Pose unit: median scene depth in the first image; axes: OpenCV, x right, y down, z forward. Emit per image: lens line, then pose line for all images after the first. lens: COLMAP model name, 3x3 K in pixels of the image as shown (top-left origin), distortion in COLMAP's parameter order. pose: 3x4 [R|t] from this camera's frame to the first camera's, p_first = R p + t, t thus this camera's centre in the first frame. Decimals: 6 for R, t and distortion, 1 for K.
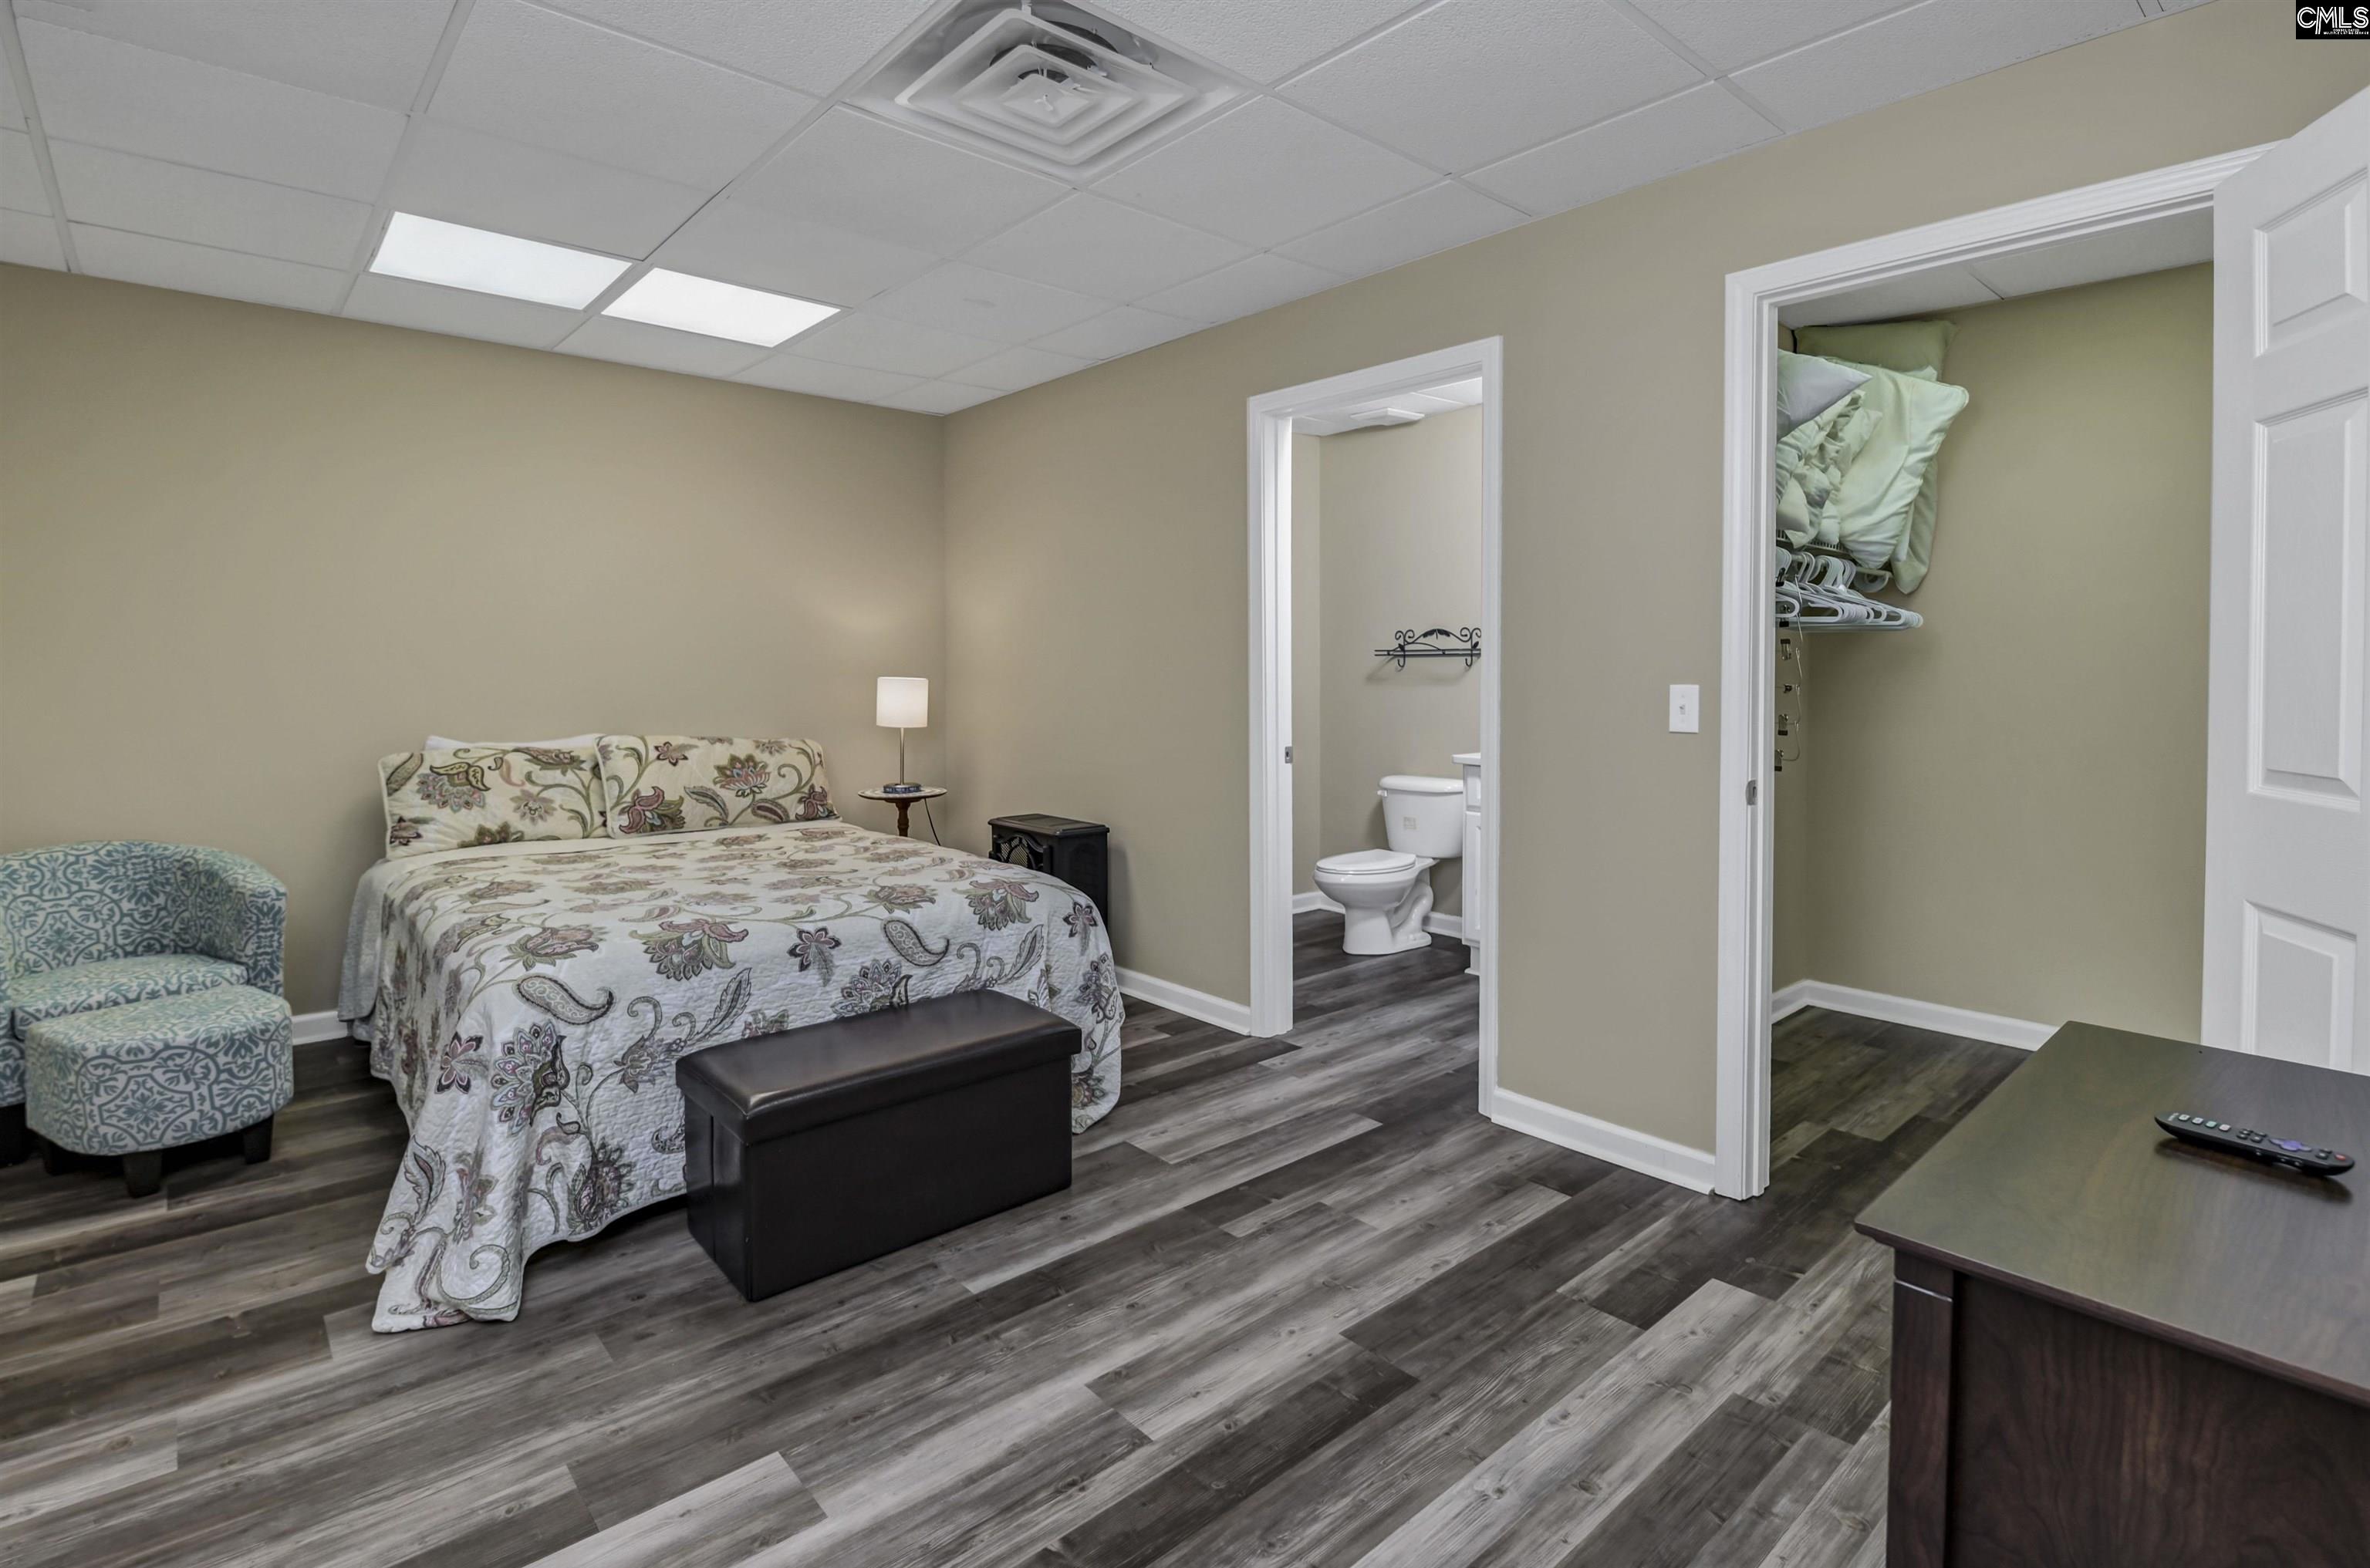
lens RADIAL K [[1128.5, 0, 1173.4], [0, 1128.5, 697.8], [0, 0, 1]] dist [0.002364, -0.009054]
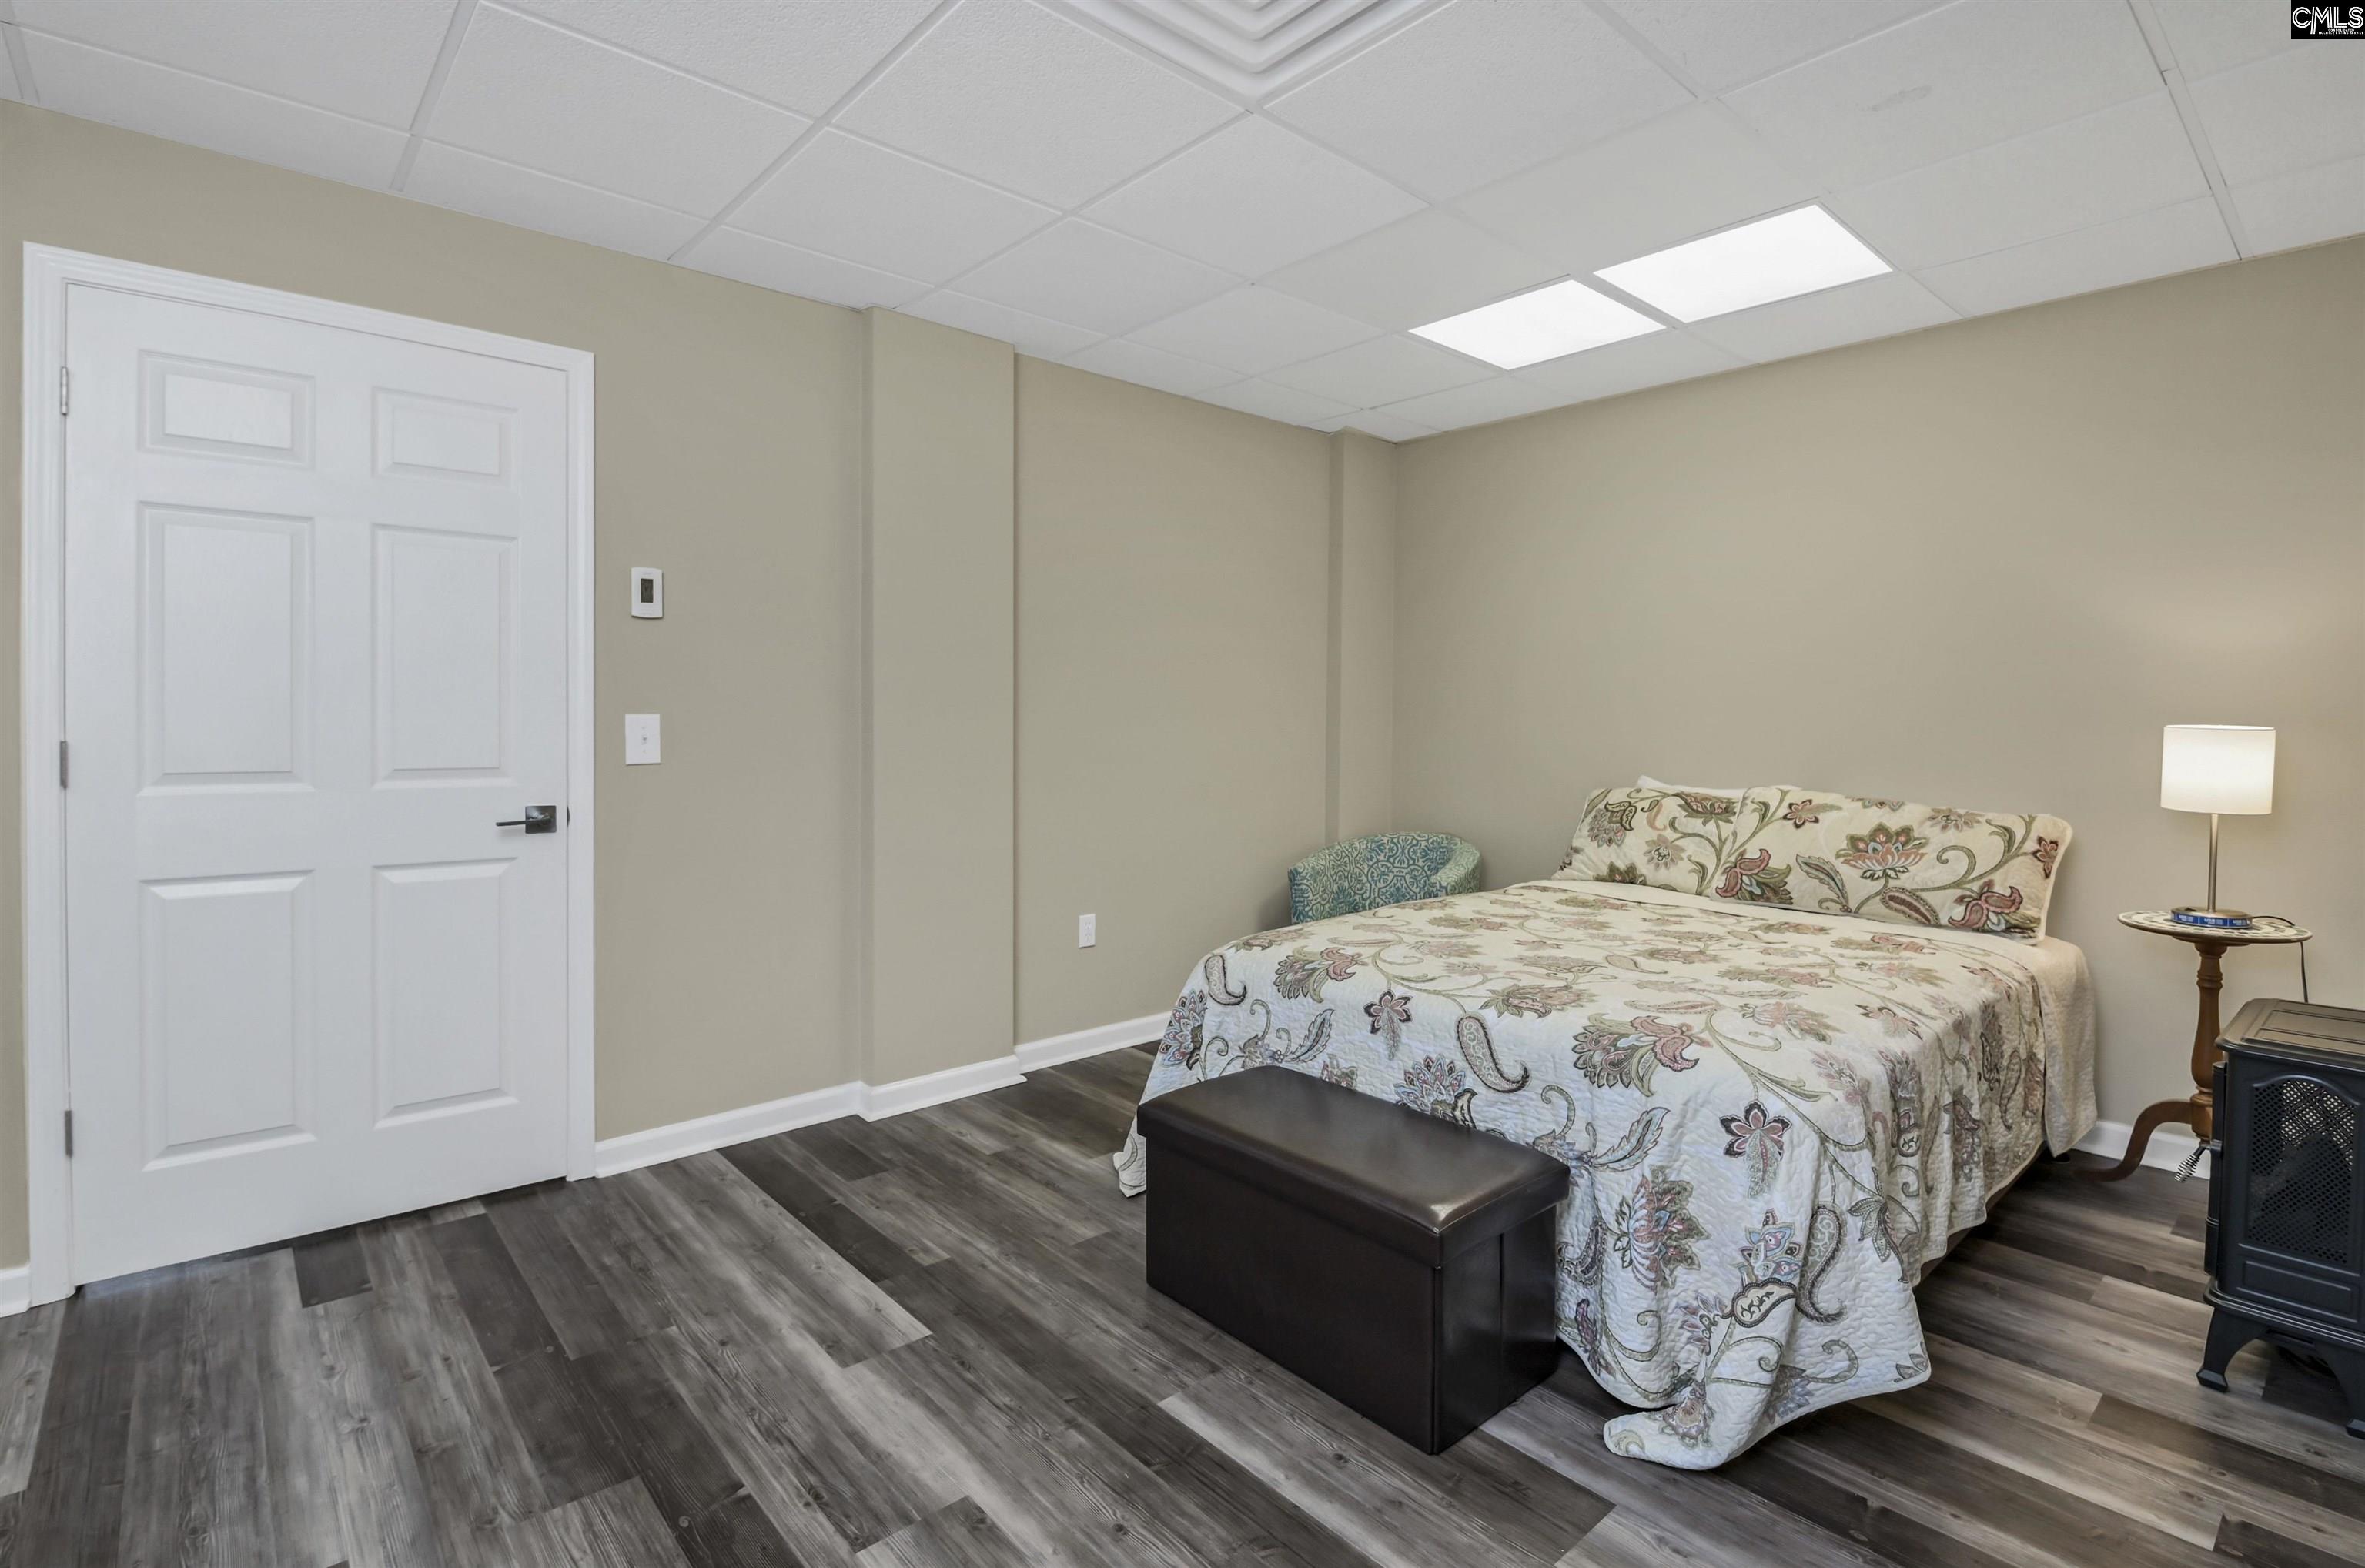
lens RADIAL K [[1134.5, 0, 1187.4], [0, 1134.5, 747.1], [0, 0, 1]] dist [-0.014180, -0.000282]
pose [[0.003479, 0.023909, -0.999708, 0.480040], [-0.032765, 0.999180, 0.023782, -0.005146], [0.999457, 0.032673, 0.004259, 0.692668]]
